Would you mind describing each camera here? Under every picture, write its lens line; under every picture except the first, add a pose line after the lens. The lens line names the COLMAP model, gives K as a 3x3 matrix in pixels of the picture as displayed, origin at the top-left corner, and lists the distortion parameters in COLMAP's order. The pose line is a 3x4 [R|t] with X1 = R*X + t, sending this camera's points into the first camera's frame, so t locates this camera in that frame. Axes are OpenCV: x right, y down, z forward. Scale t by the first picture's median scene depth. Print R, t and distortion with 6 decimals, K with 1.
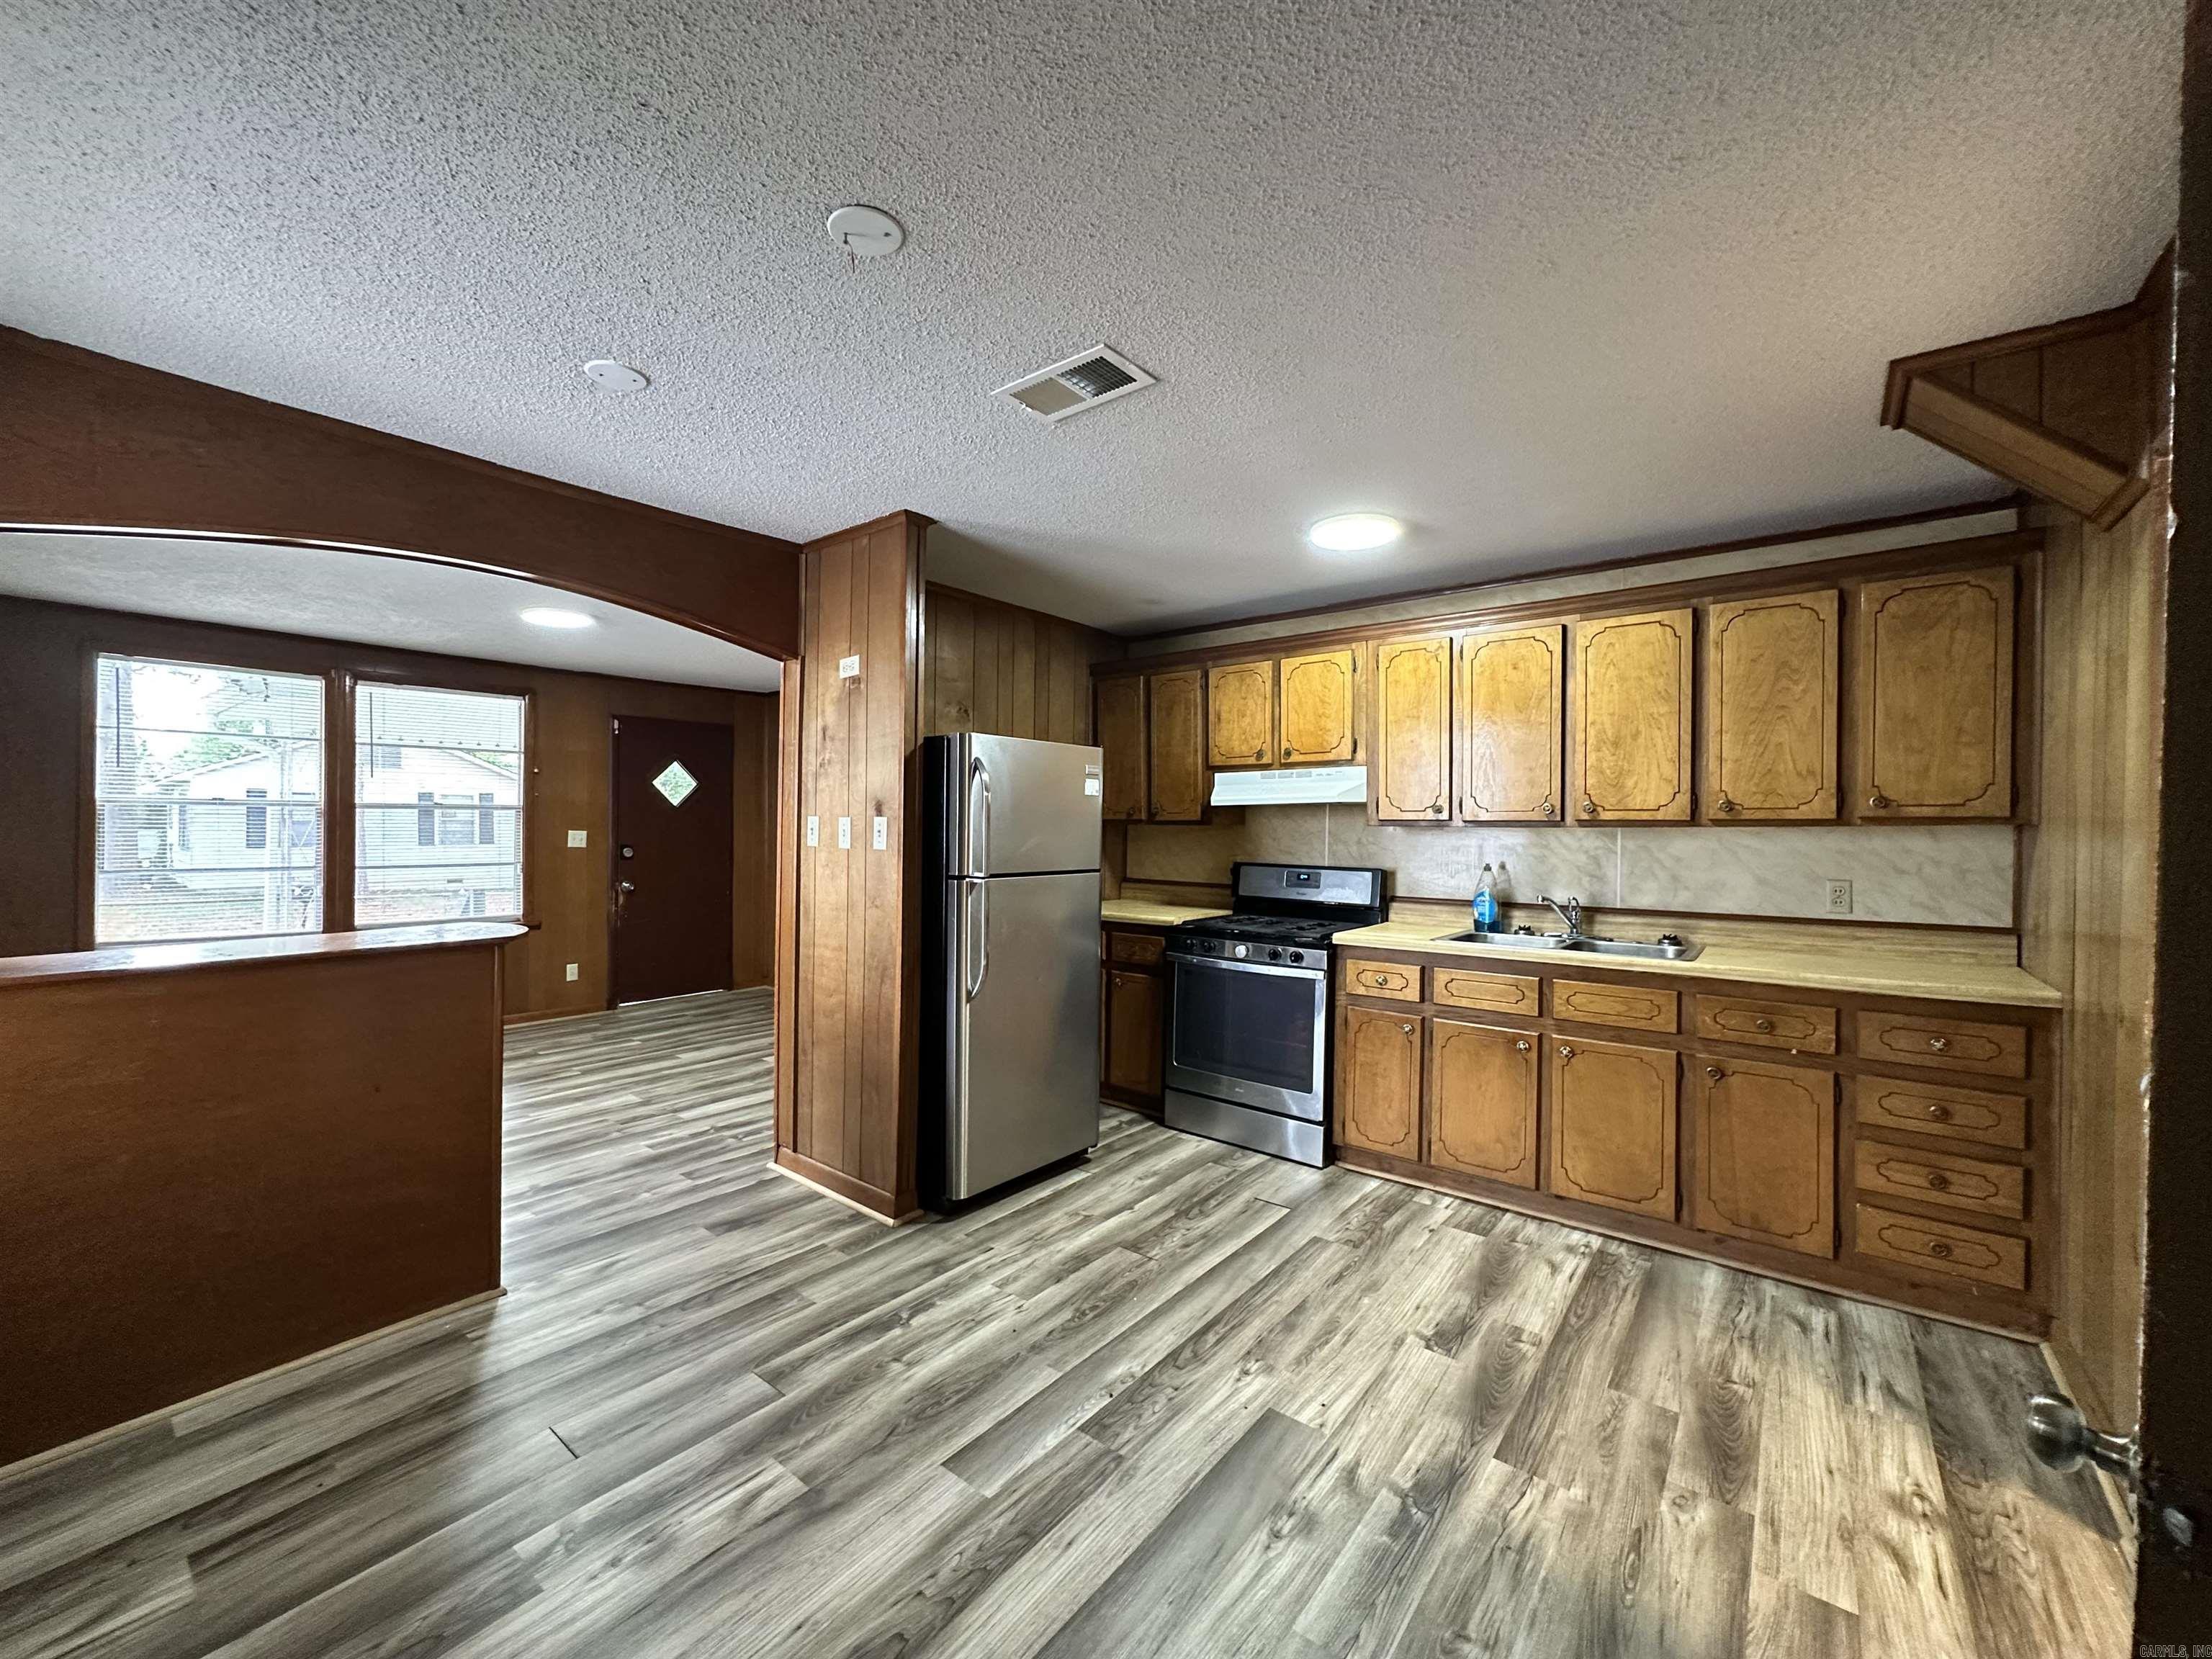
lens RADIAL K [[883.1, 0, 1106.9], [0, 883.1, 831.2], [0, 0, 1]] dist [-0.003743, 0.000463]
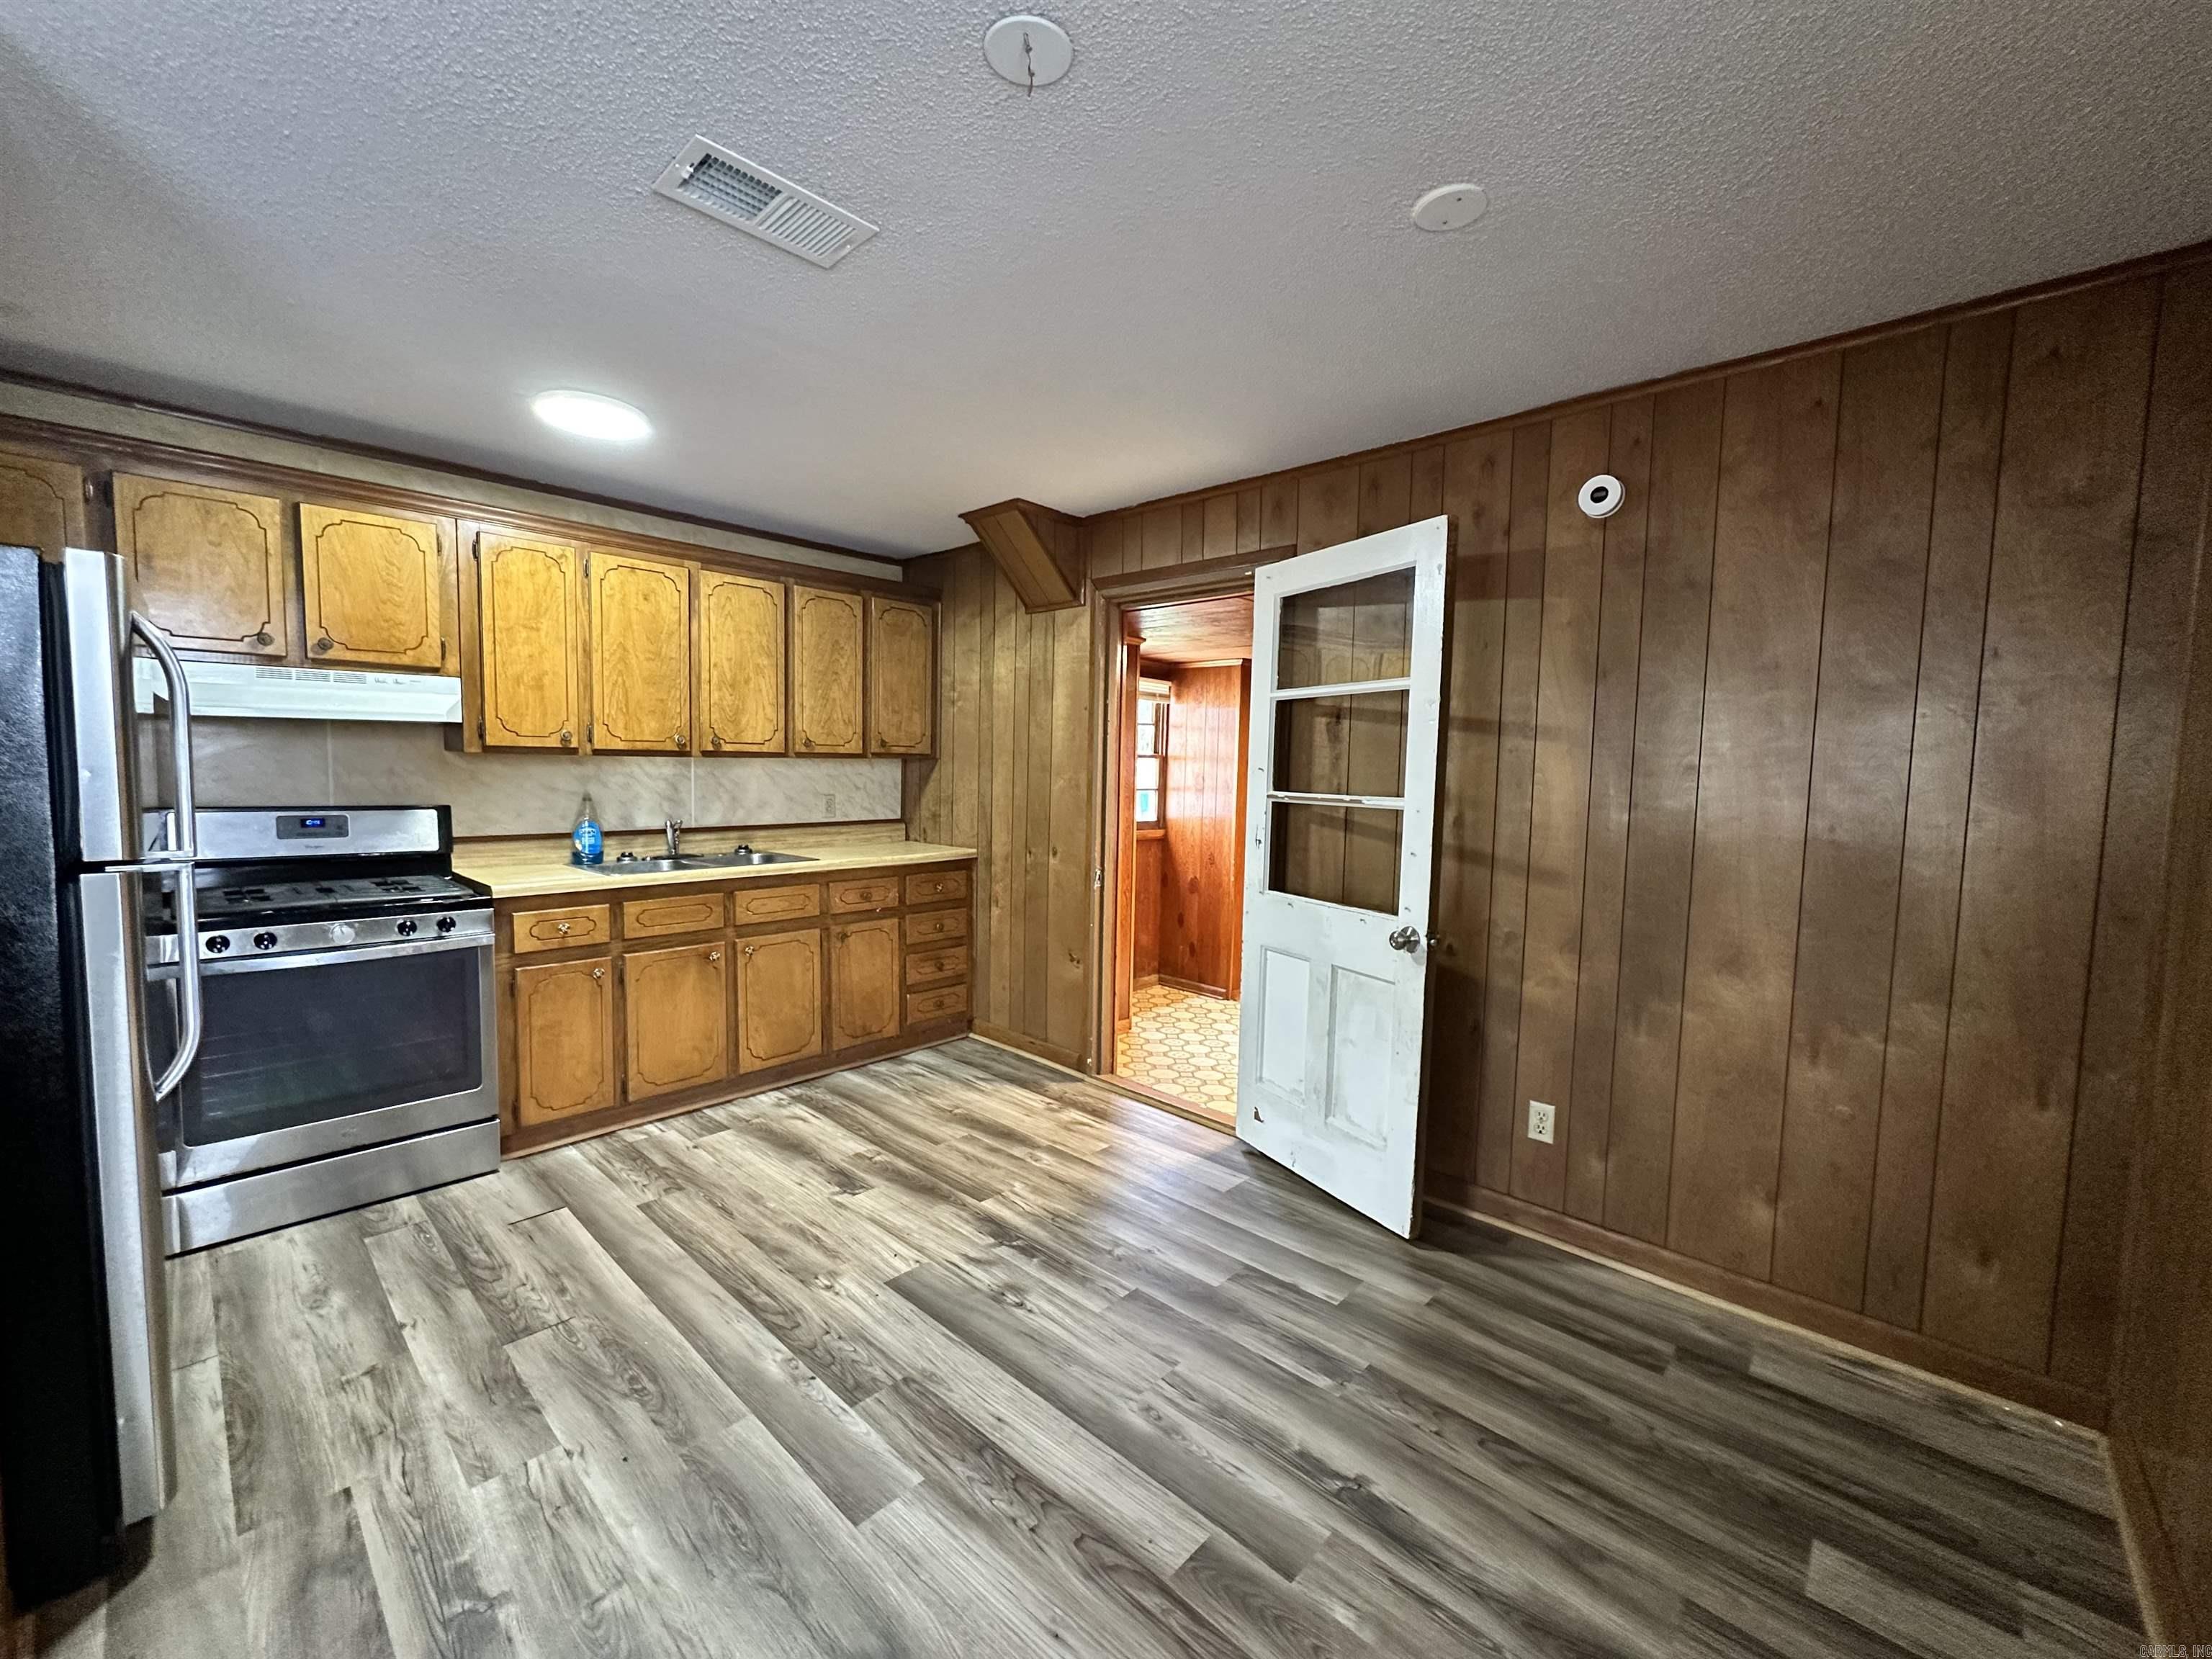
lens RADIAL K [[883.1, 0, 1106.9], [0, 883.1, 831.2], [0, 0, 1]] dist [-0.003743, 0.000463]
pose [[0.077496, -0.080638, 0.993726, -0.568107], [-0.014211, 0.996533, 0.081974, -0.010412], [-0.996891, -0.020474, 0.076082, 0.422185]]
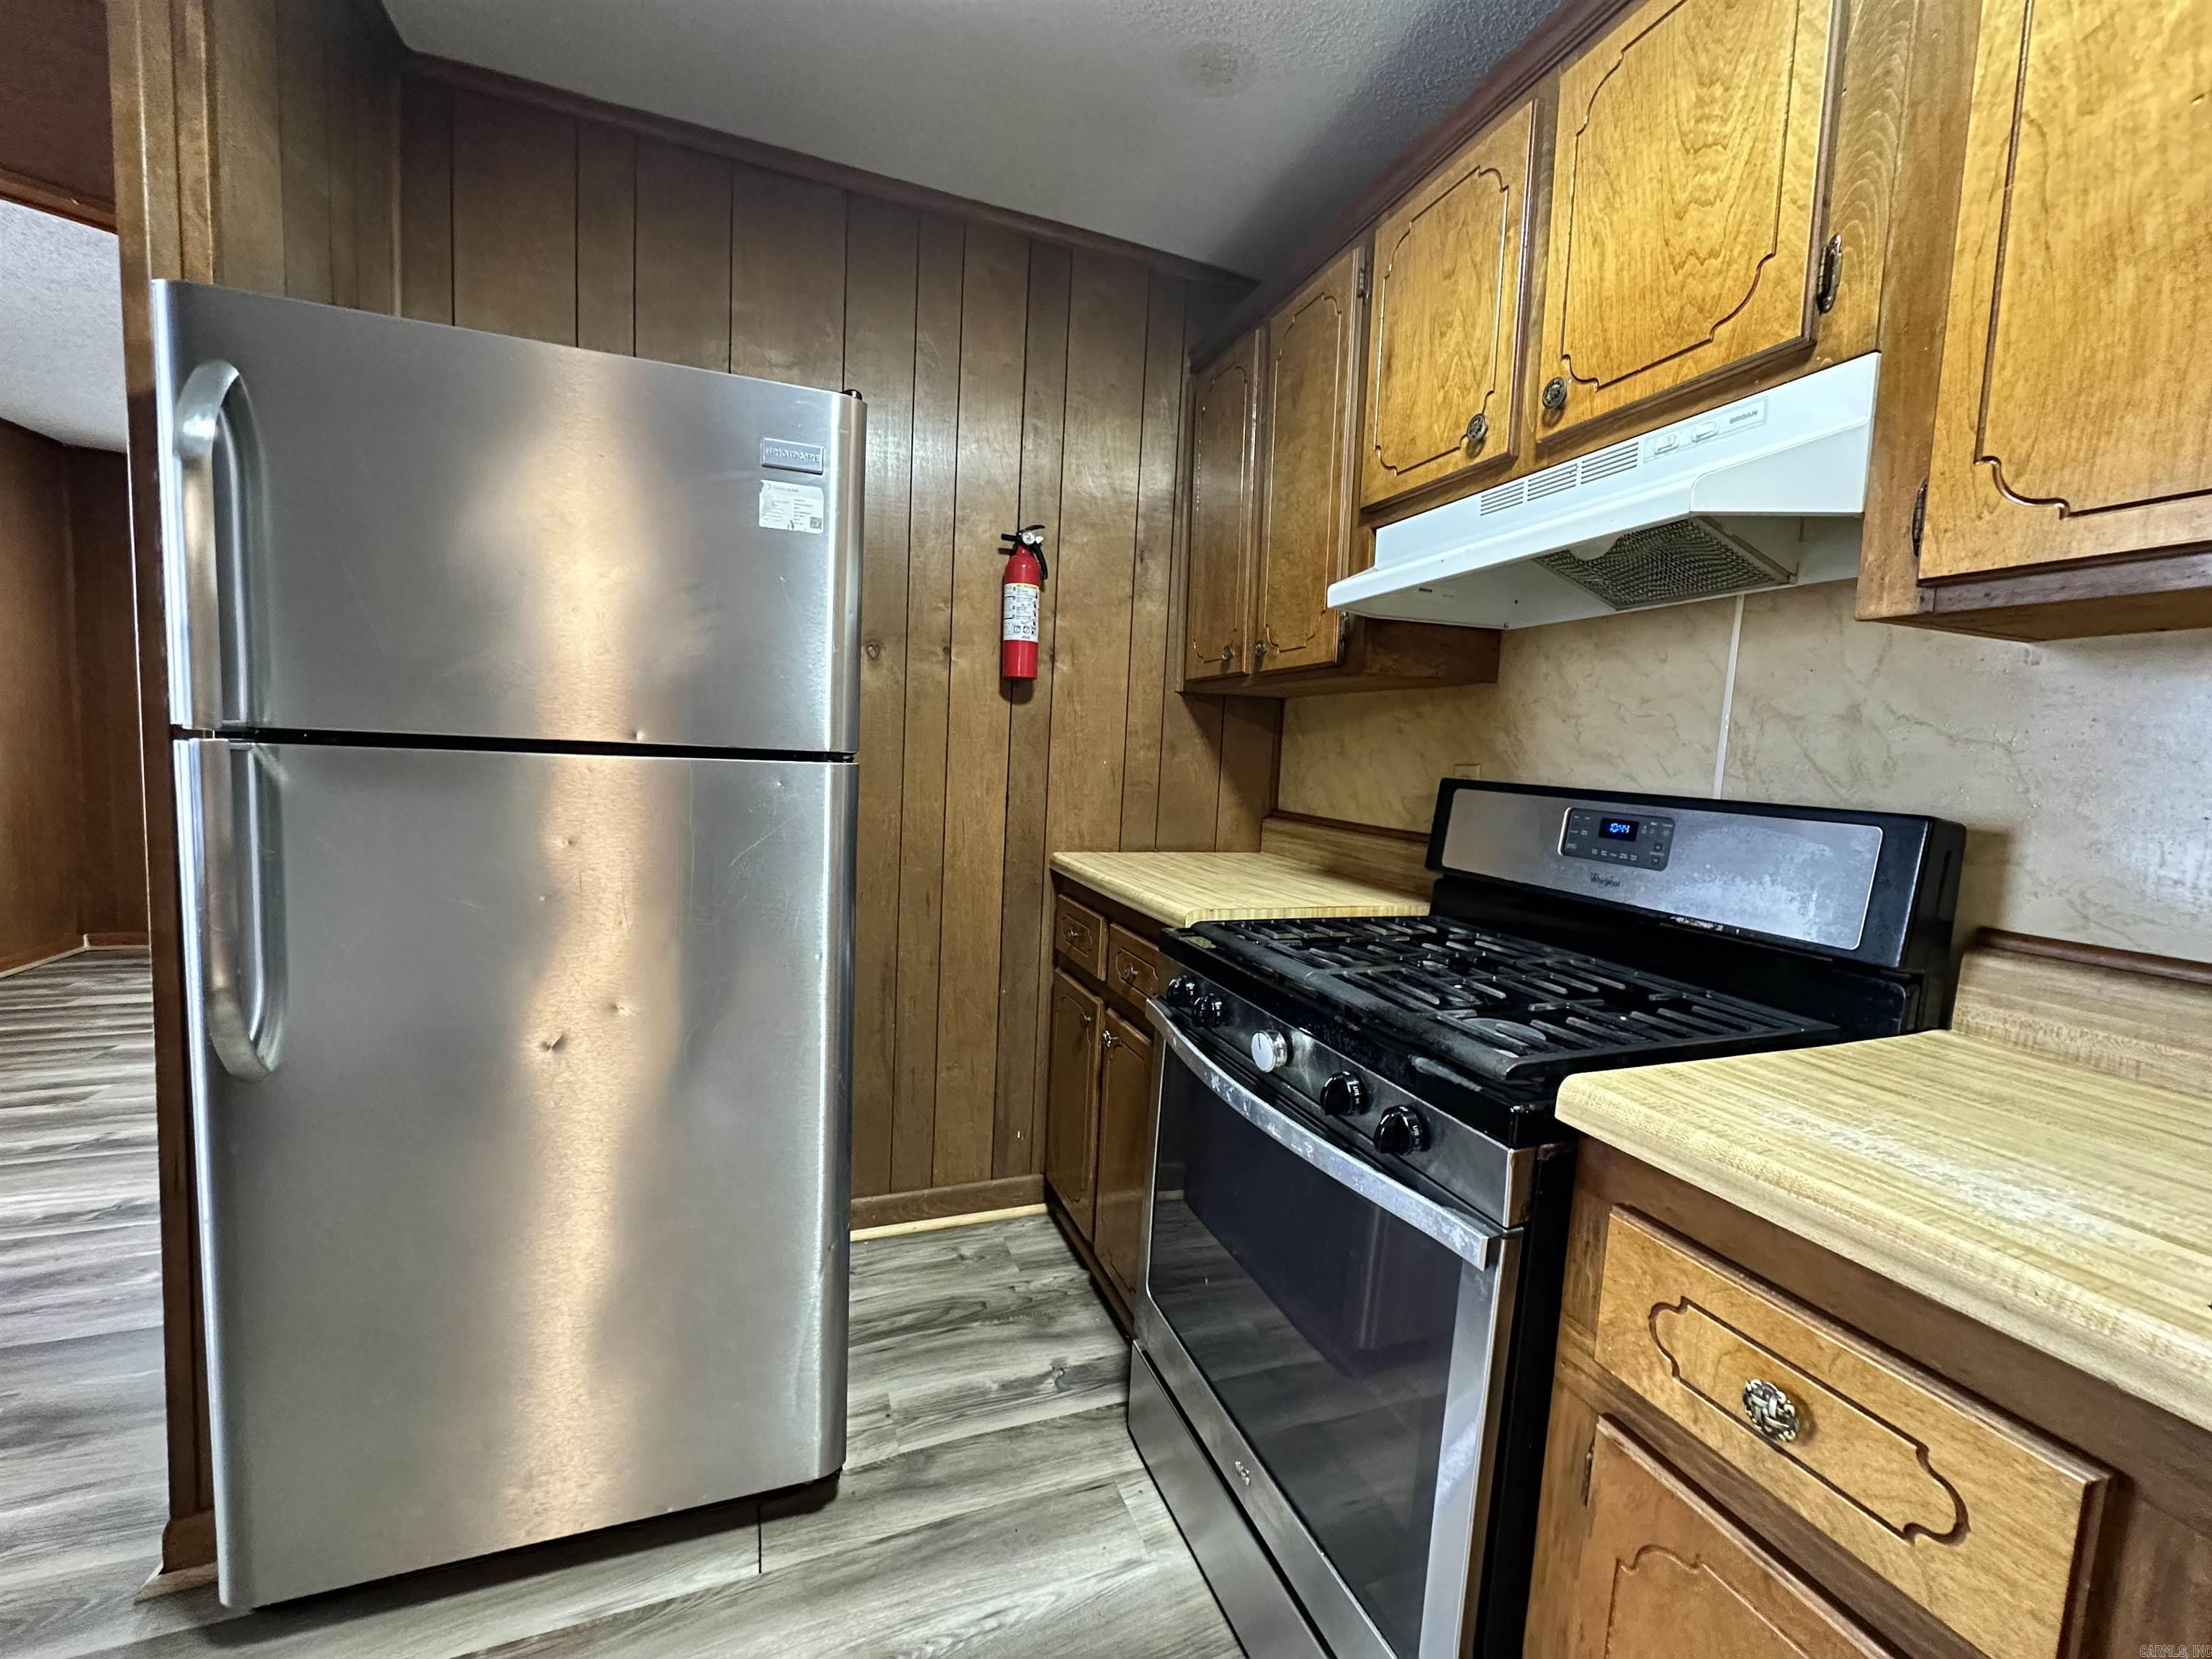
lens RADIAL K [[883.1, 0, 1106.9], [0, 883.1, 831.2], [0, 0, 1]] dist [-0.003743, 0.000463]
pose [[0.864304, 0.077147, -0.497017, 0.295953], [-0.042227, 0.995808, 0.081137, 0.046499], [0.501193, -0.049139, 0.863939, 0.848904]]
